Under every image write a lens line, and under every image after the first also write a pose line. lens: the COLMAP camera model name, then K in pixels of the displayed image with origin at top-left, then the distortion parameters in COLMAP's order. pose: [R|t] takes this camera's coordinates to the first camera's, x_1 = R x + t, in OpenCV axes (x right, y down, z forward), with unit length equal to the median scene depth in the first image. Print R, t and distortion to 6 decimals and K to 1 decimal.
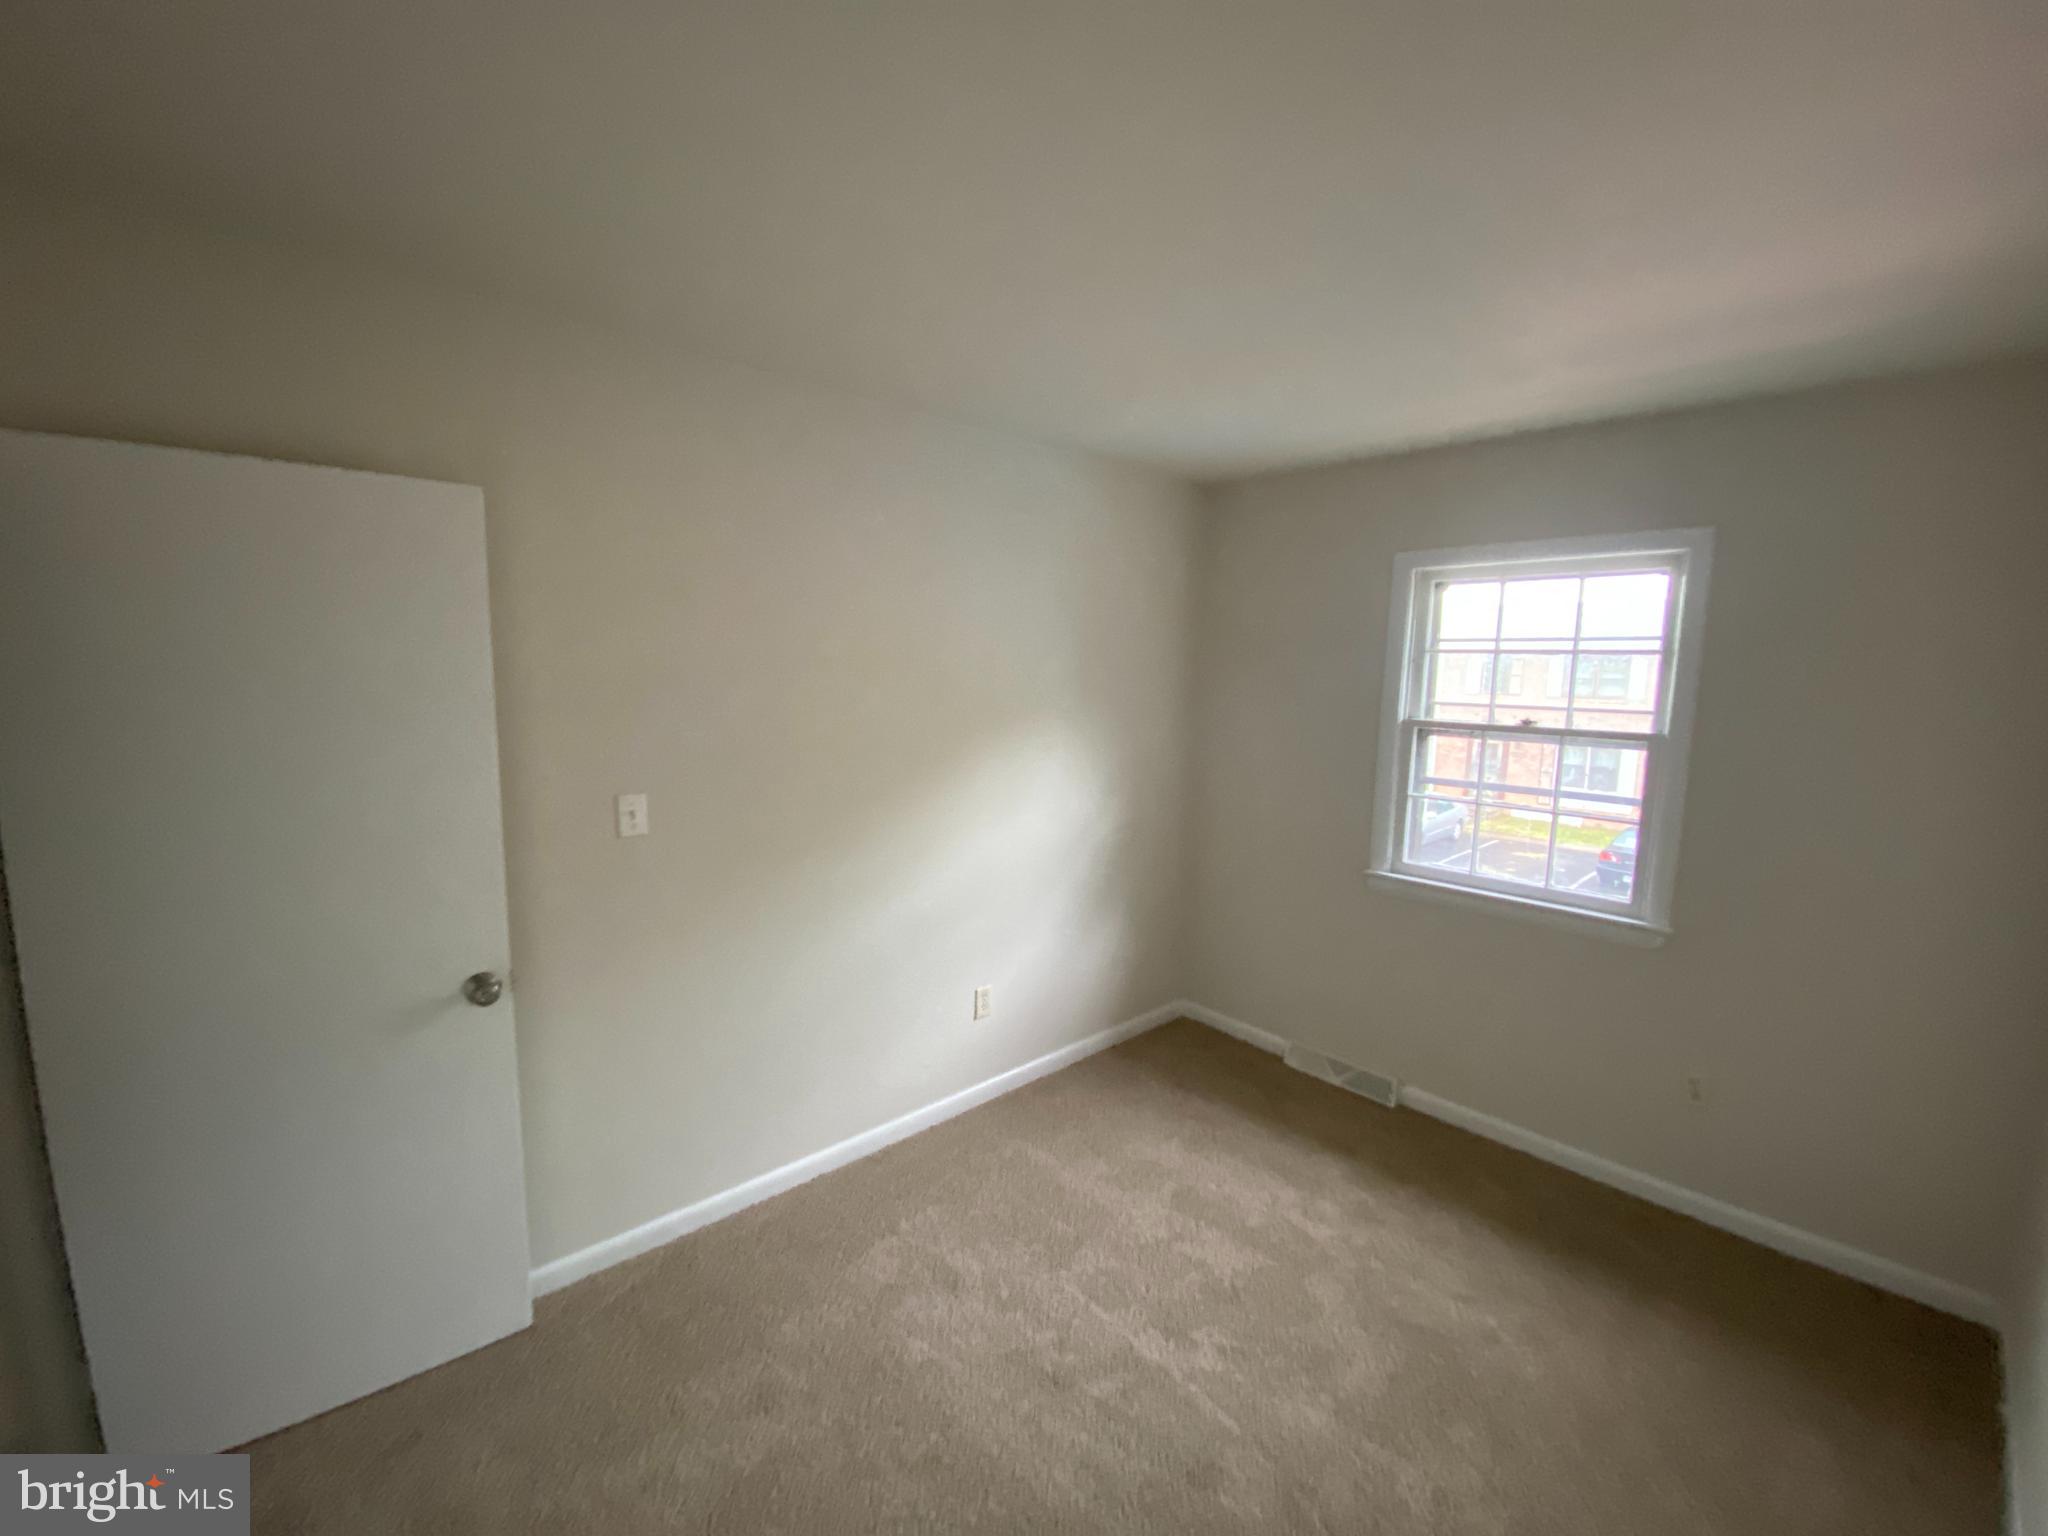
lens RADIAL K [[833.3, 0, 1033.5], [0, 833.3, 775.8], [0, 0, 1]] dist [0.011424, -0.011917]
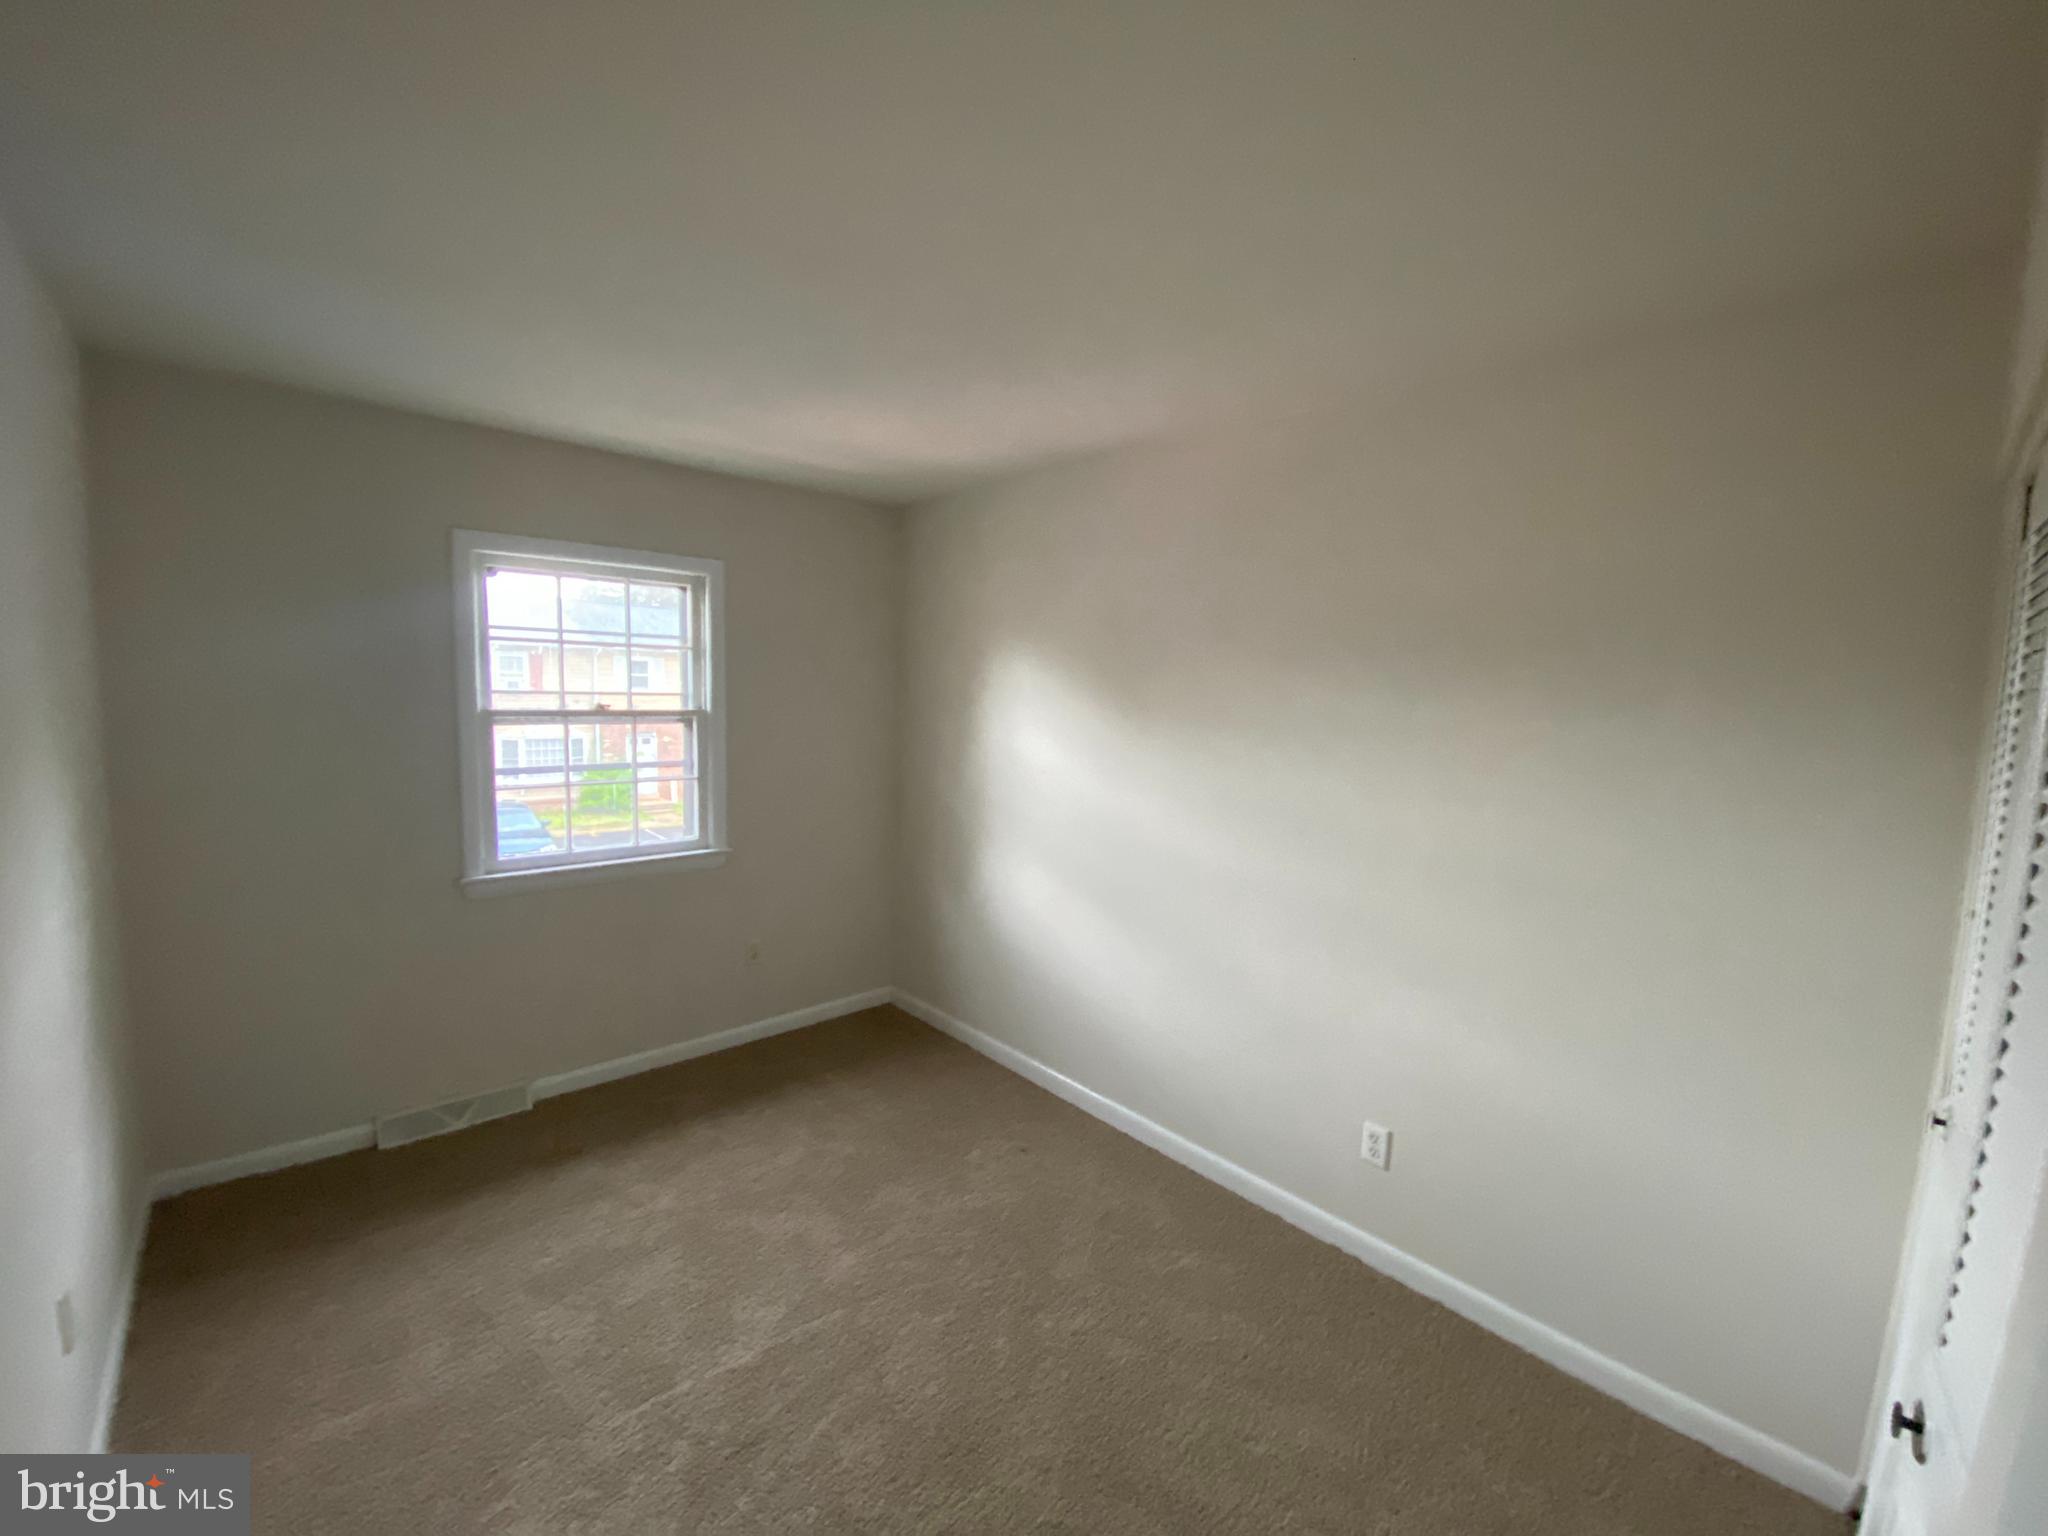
lens RADIAL K [[833.3, 0, 1033.3], [0, 833.3, 768.4], [0, 0, 1]] dist [0.011424, -0.011917]
pose [[0.021032, -0.126804, 0.991705, -0.525648], [0.097913, 0.987417, 0.124179, -0.064231], [-0.994973, 0.094489, 0.033183, 0.390113]]
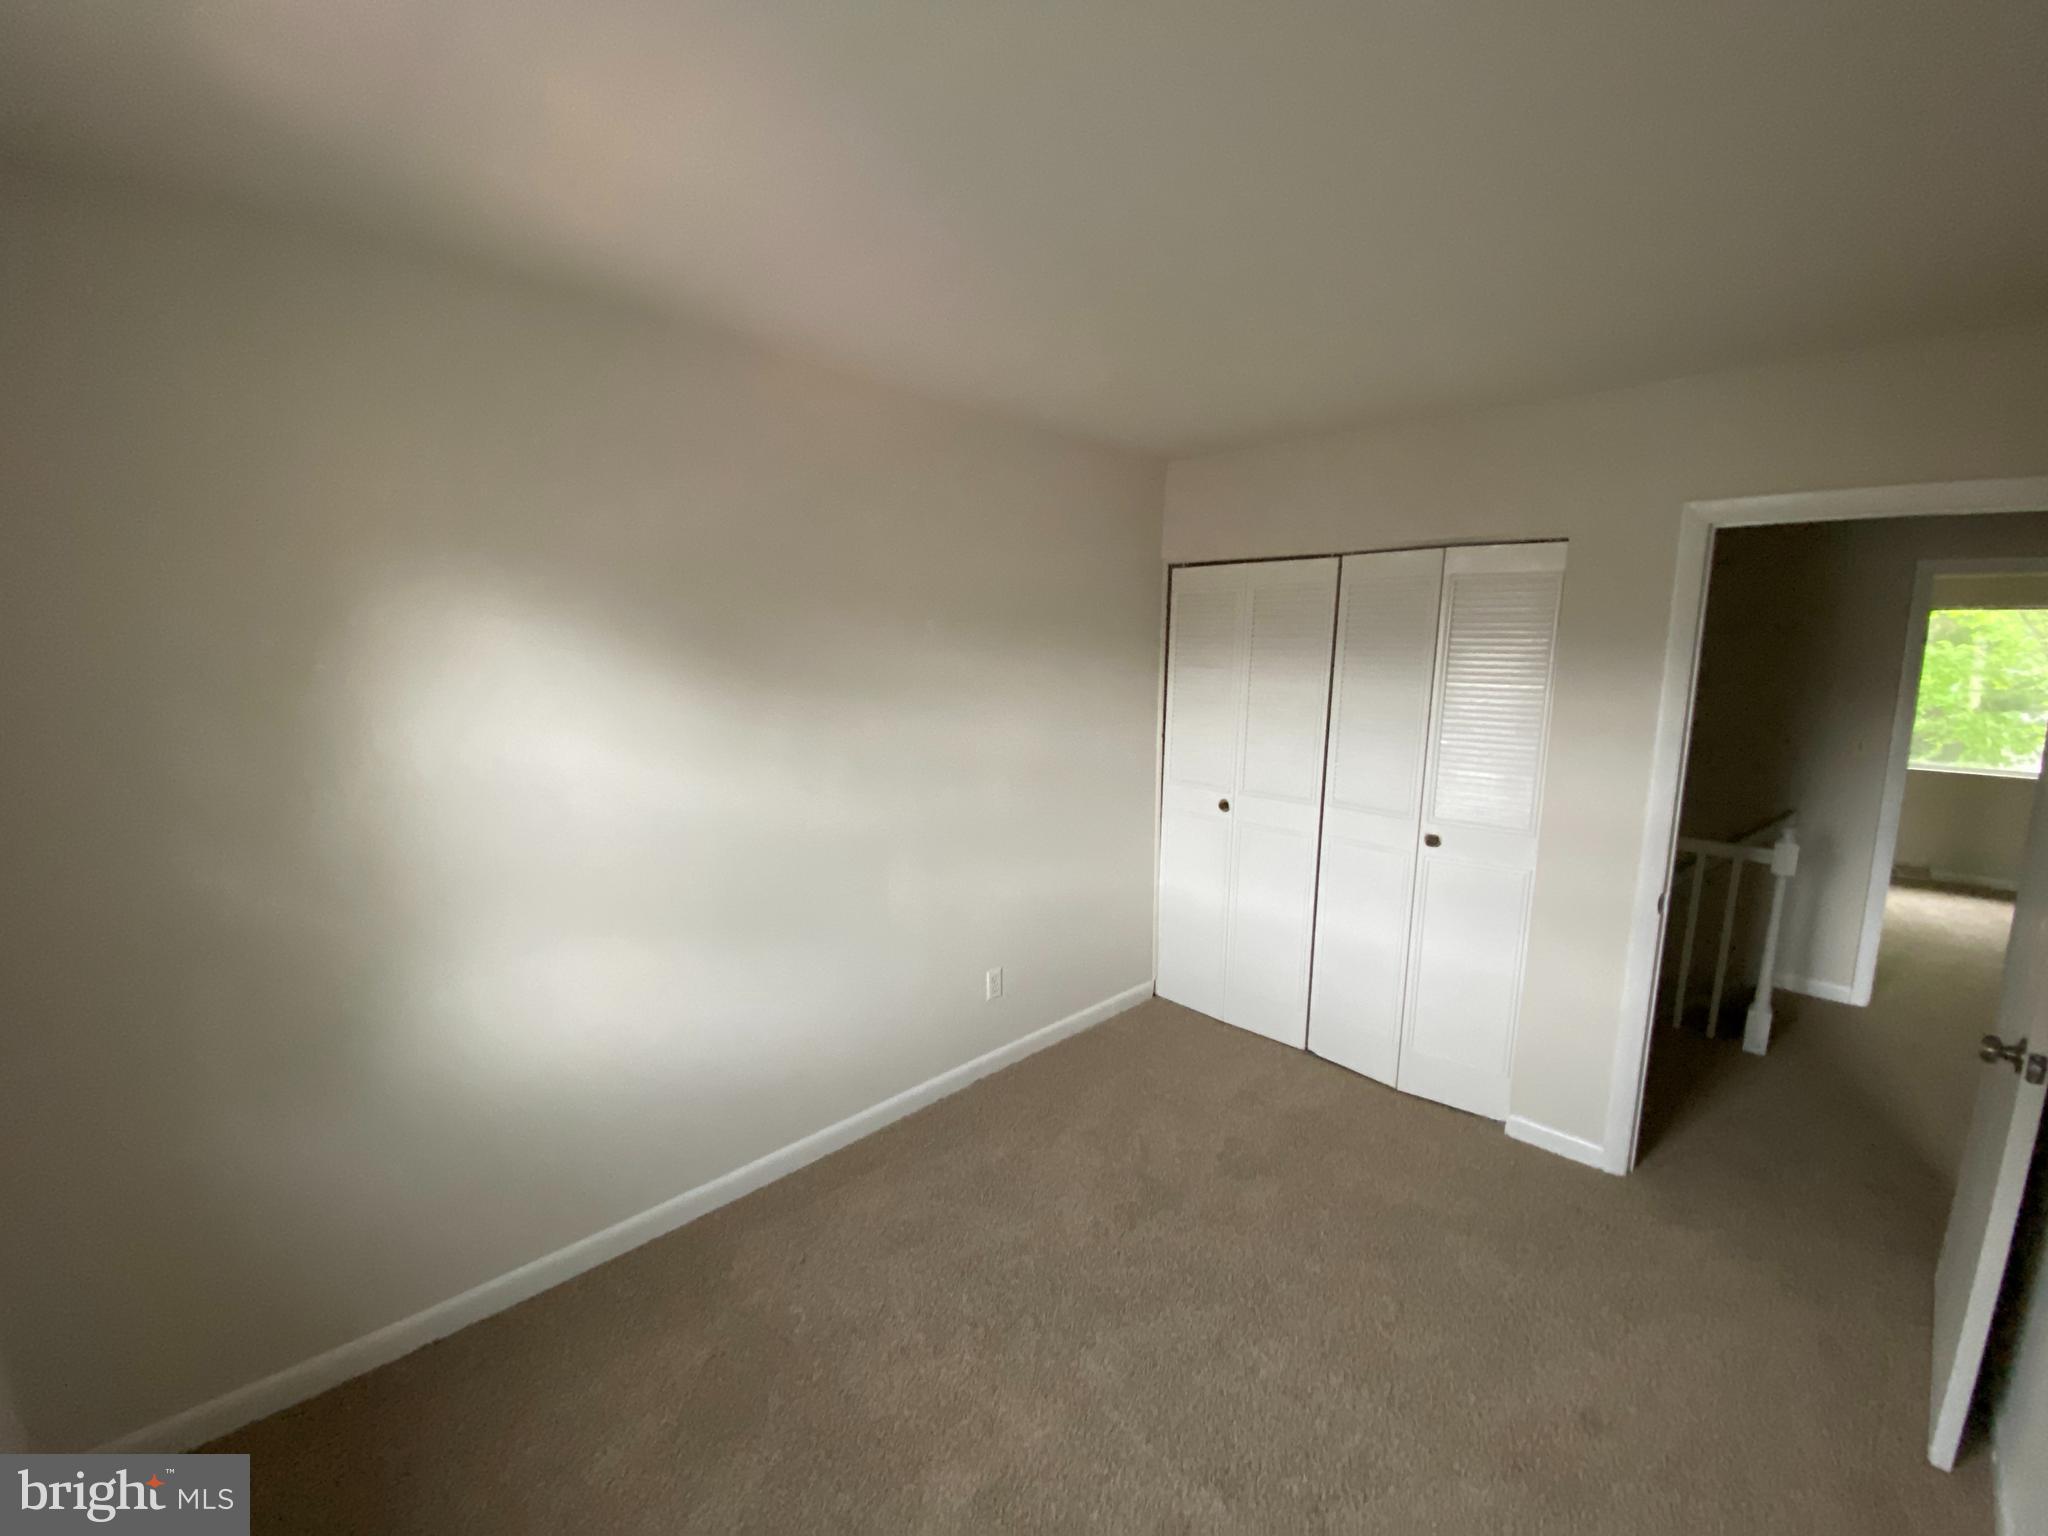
lens RADIAL K [[833.3, 0, 1045.0], [0, 833.3, 777.3], [0, 0, 1]] dist [0.011424, -0.011917]
pose [[-0.998415, -0.028263, -0.048665, 0.239823], [-0.040539, 0.960995, 0.273579, -0.126830], [0.039035, 0.275118, -0.960618, 1.094692]]
